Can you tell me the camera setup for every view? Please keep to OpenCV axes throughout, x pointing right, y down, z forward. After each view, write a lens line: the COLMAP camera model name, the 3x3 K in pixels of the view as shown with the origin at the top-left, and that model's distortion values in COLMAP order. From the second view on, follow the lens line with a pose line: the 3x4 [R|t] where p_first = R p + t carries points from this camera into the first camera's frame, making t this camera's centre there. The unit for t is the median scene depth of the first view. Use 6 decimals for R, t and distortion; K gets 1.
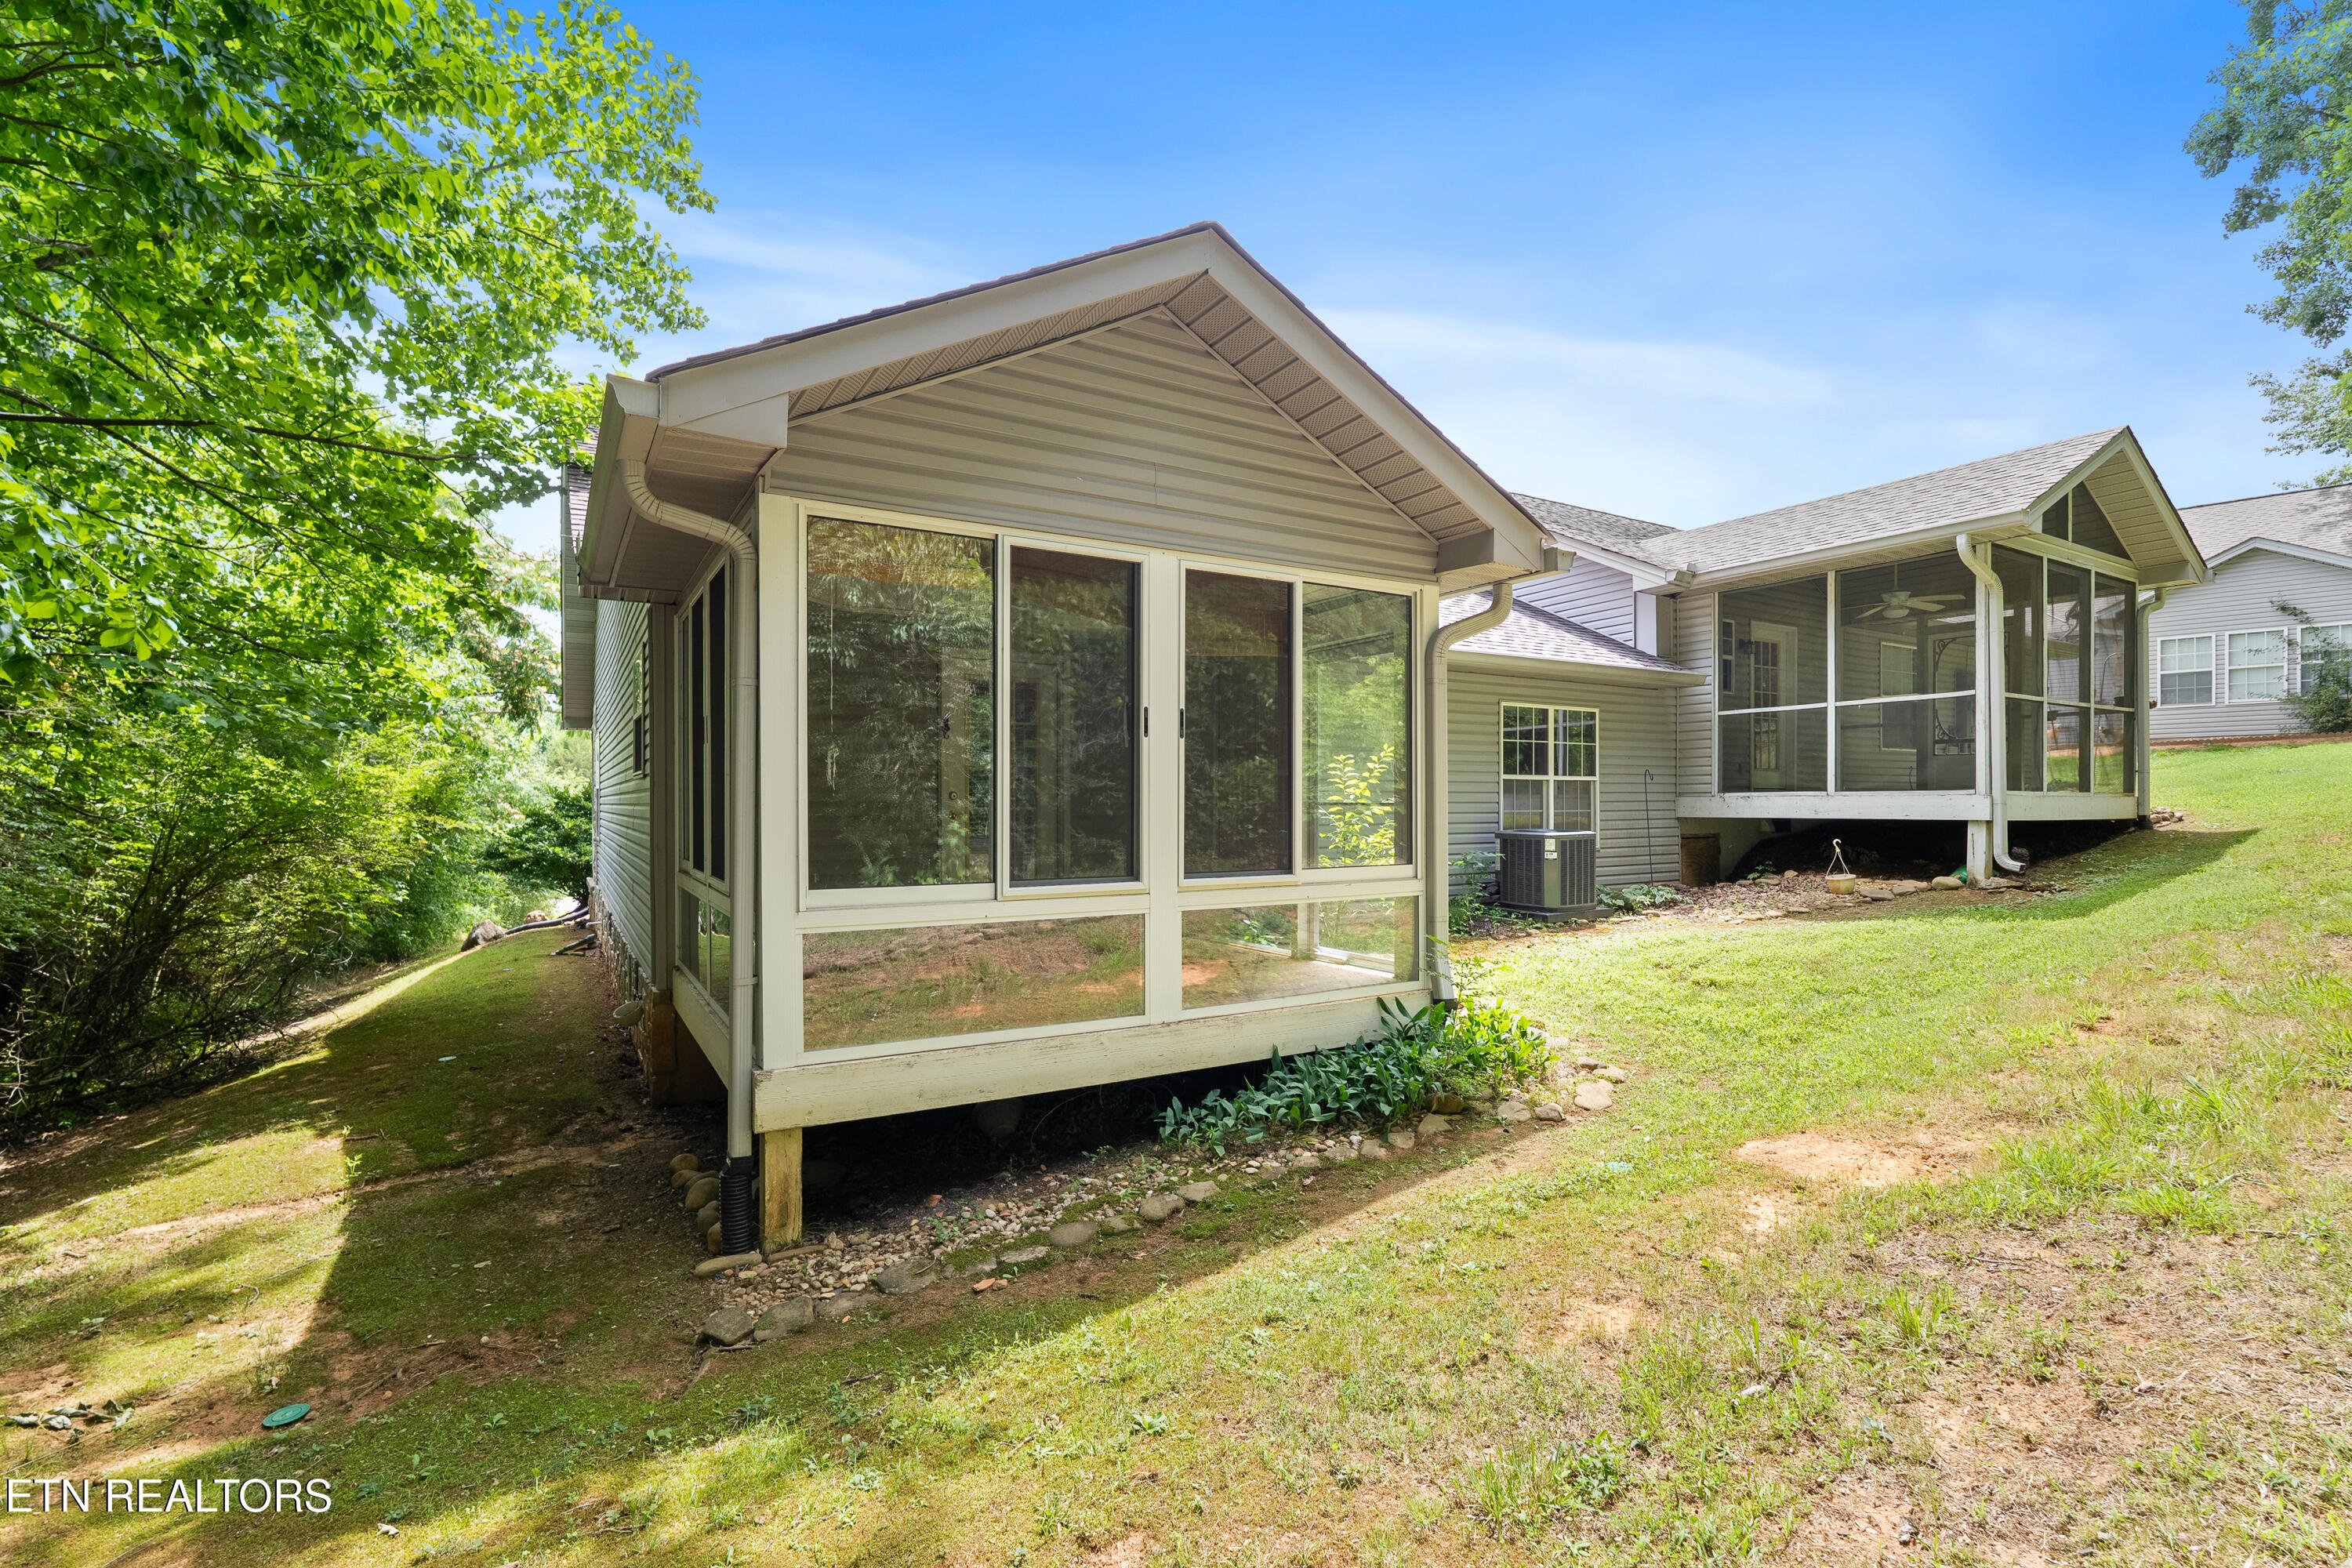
lens RADIAL K [[1057.3, 0, 1178.0], [0, 1057.3, 792.9], [0, 0, 1]] dist [-0.001934, -0.000446]
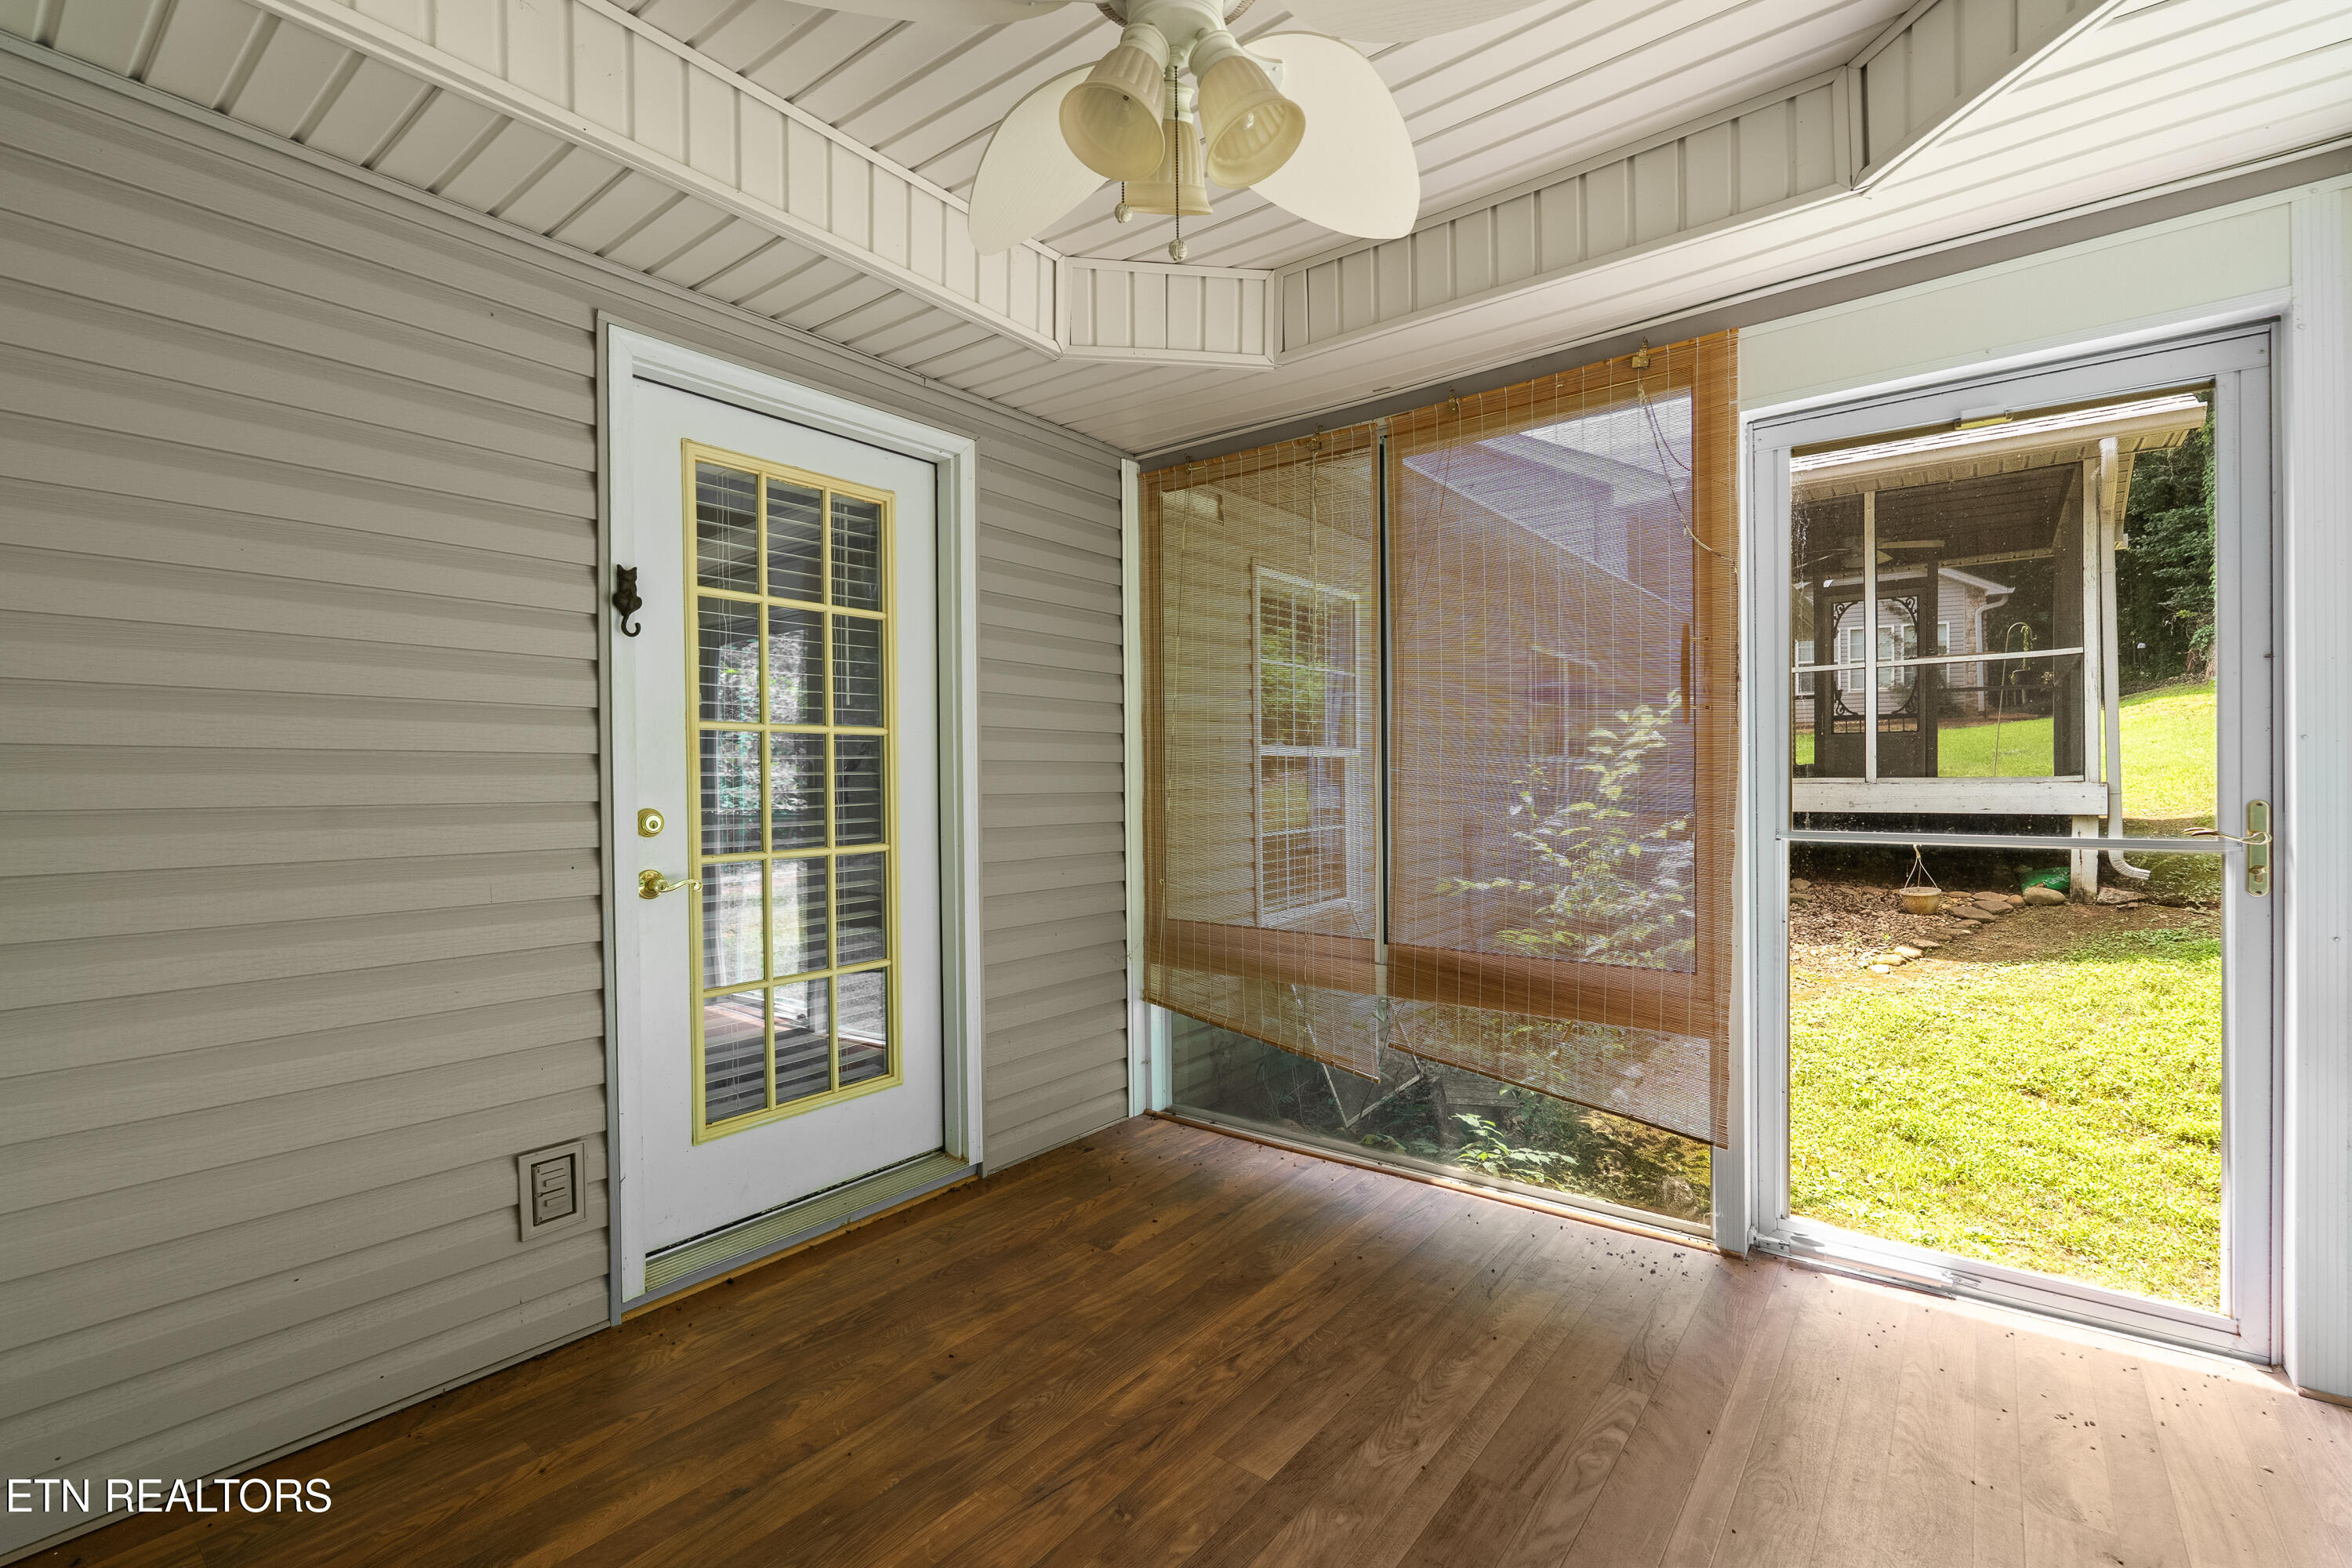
lens RADIAL K [[1057.3, 0, 1173.9], [0, 1057.3, 782.7], [0, 0, 1]] dist [-0.001934, -0.000446]
pose [[0.930261, -0.007168, 0.366829, -0.147372], [0.003998, 0.999948, 0.009399, -0.006887], [-0.366877, -0.007277, 0.930241, 0.499741]]
